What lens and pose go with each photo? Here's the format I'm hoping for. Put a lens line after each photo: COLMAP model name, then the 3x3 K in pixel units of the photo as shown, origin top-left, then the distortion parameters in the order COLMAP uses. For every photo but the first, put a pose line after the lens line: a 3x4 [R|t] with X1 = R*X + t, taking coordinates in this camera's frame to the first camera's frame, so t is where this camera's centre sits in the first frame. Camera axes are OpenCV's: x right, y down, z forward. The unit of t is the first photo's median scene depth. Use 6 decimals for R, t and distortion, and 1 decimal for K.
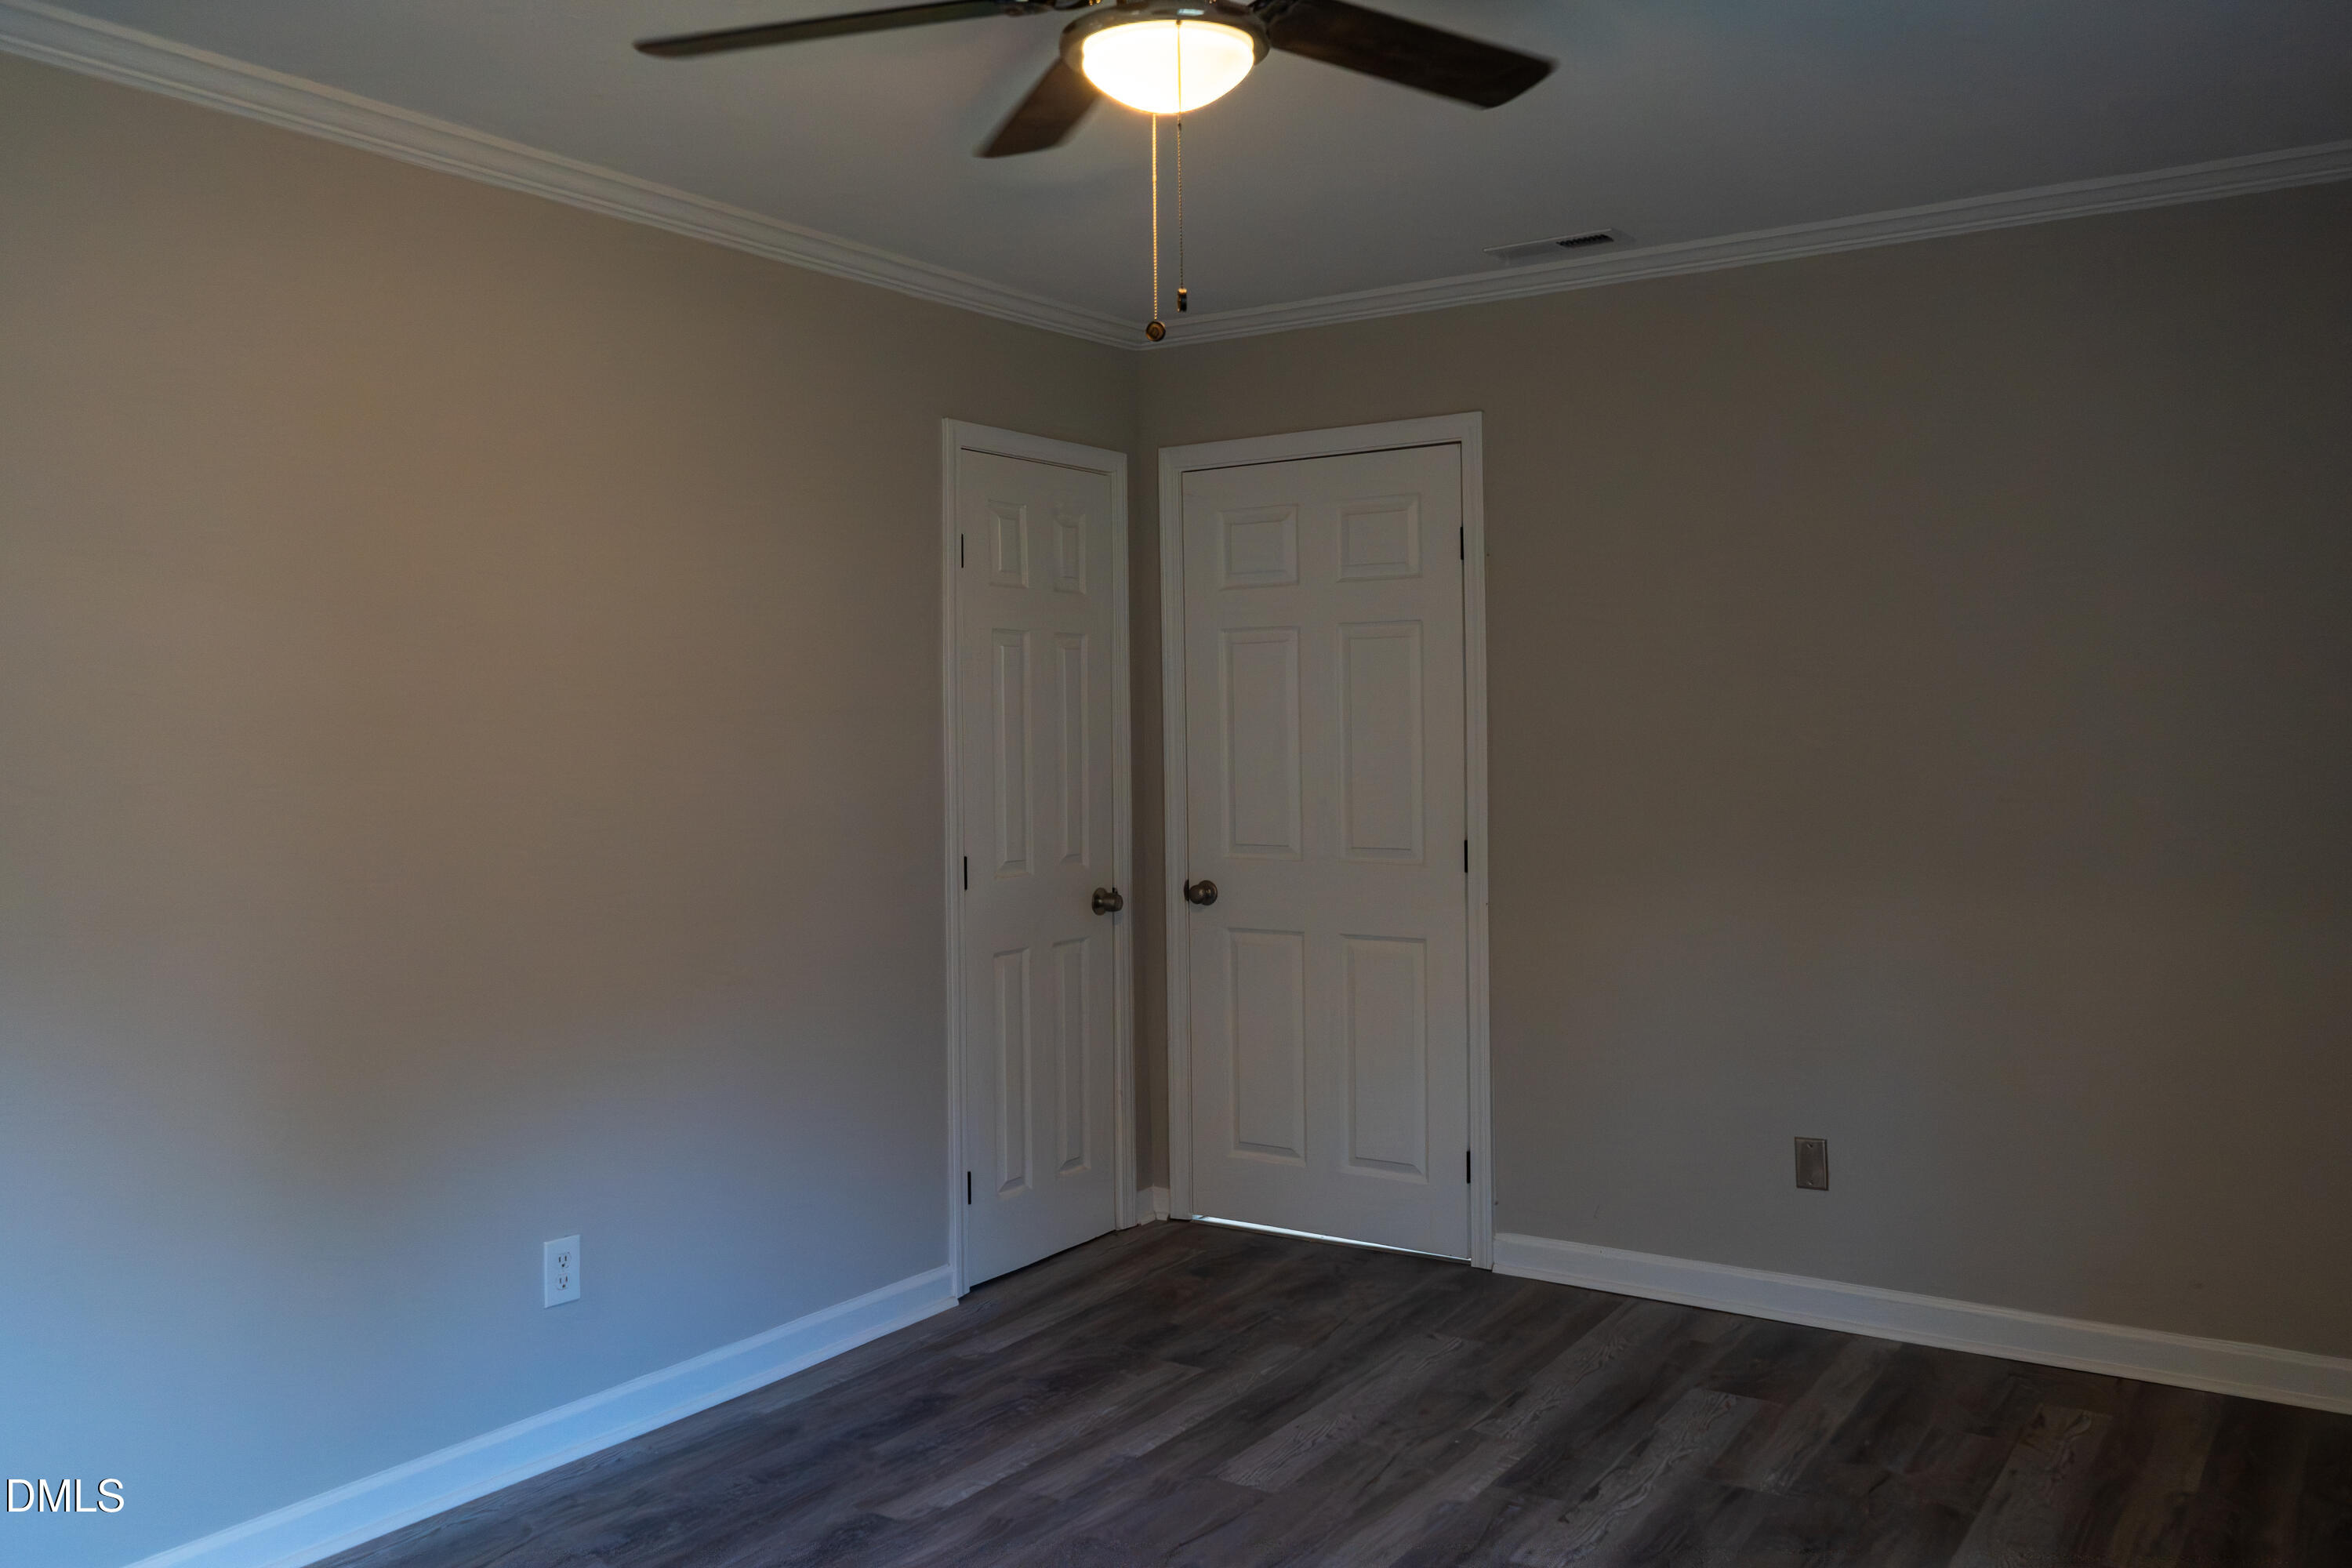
lens RADIAL K [[1889.5, 0, 1164.6], [0, 1889.5, 783.5], [0, 0, 1]] dist [-0.008181, 0.007262]
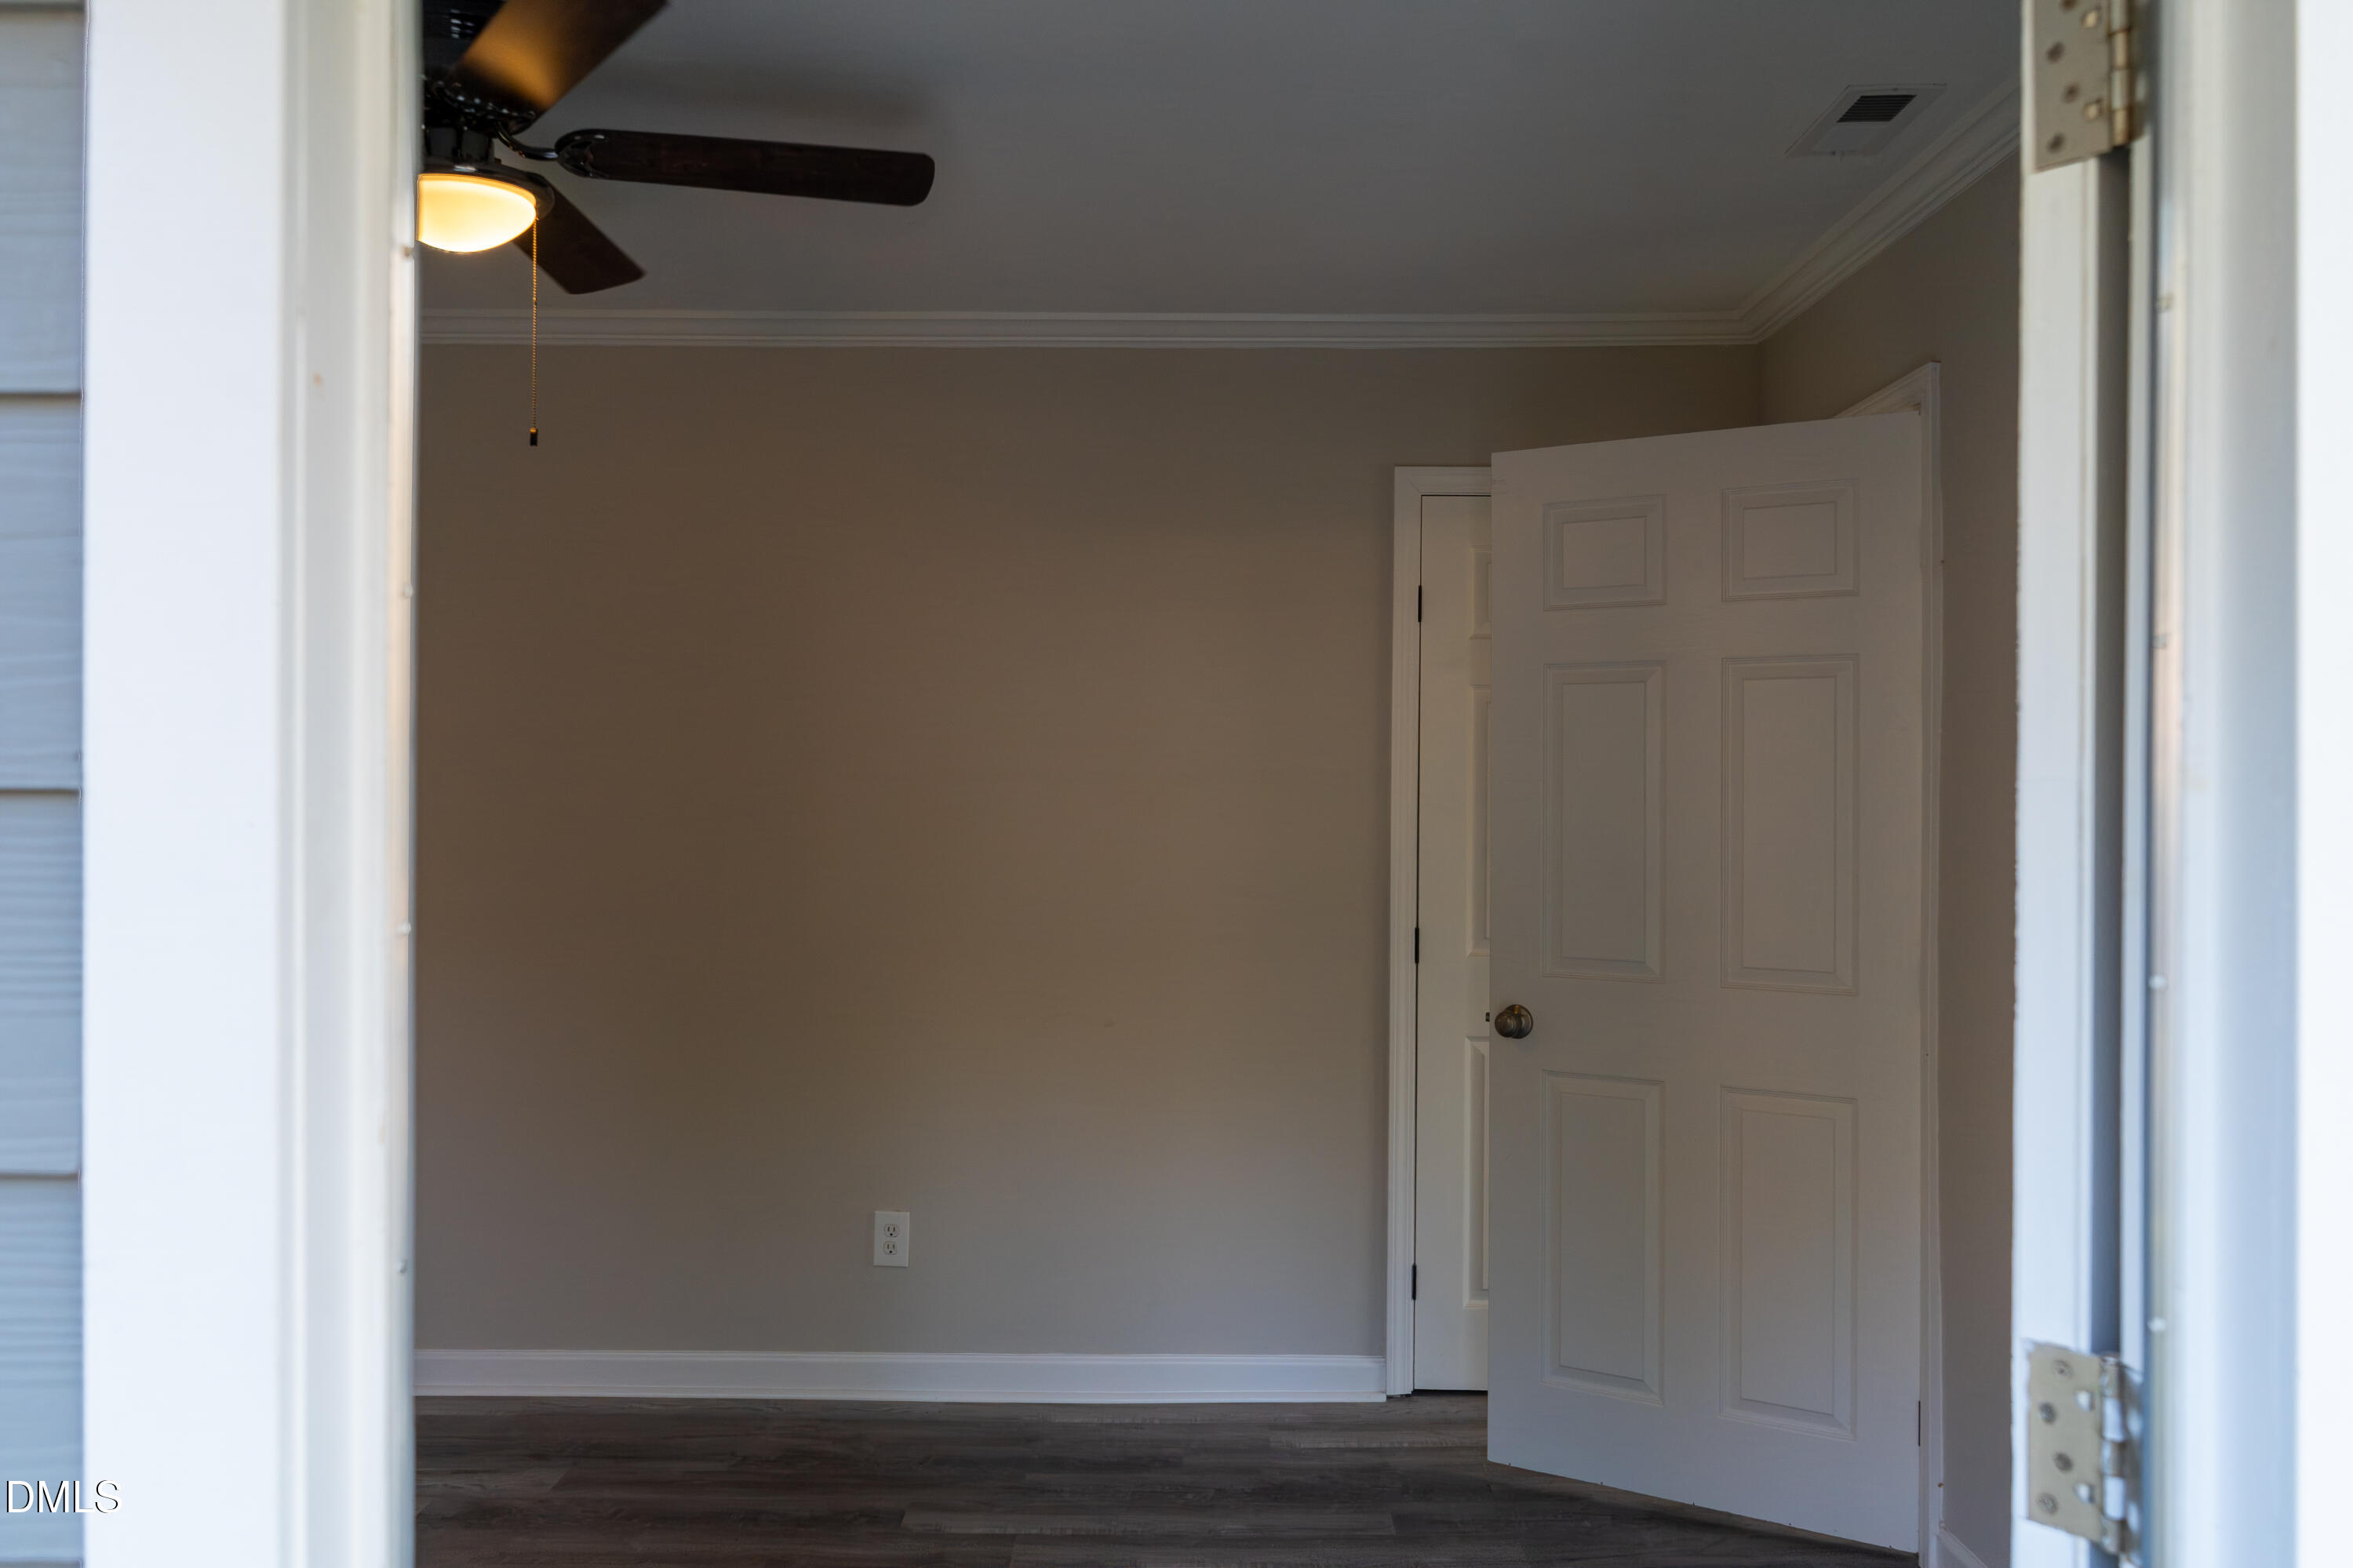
lens RADIAL K [[1890.1, 0, 1165.1], [0, 1890.1, 783.5], [0, 0, 1]] dist [-0.008181, 0.007262]
pose [[0.552123, 0.017705, -0.833575, 0.766213], [-0.034505, 0.999403, -0.001628, -0.034819], [0.833048, 0.029662, 0.552405, 0.470970]]
